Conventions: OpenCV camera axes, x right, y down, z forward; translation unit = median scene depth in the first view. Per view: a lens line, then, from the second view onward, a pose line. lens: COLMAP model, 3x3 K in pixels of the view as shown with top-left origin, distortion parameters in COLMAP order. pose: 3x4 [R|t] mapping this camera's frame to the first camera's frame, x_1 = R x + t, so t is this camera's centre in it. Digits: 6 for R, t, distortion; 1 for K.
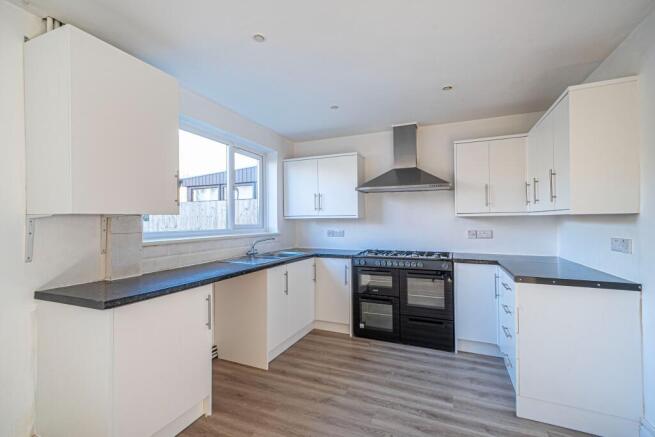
lens RADIAL K [[298.3, 0, 325.6], [0, 298.3, 219.7], [0, 0, 1]] dist [0.001279, 0.000092]
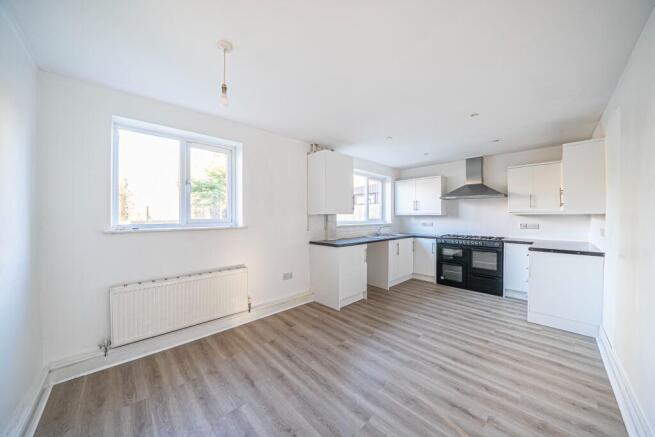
lens RADIAL K [[220.9, 0, 330.2], [0, 220.9, 217.8], [0, 0, 1]] dist [0.001753, 0.000073]
pose [[0.922065, 0.007296, -0.386965, 0.015440], [-0.002450, 0.999912, 0.013014, -0.006369], [0.387026, -0.011052, 0.922002, -0.443470]]
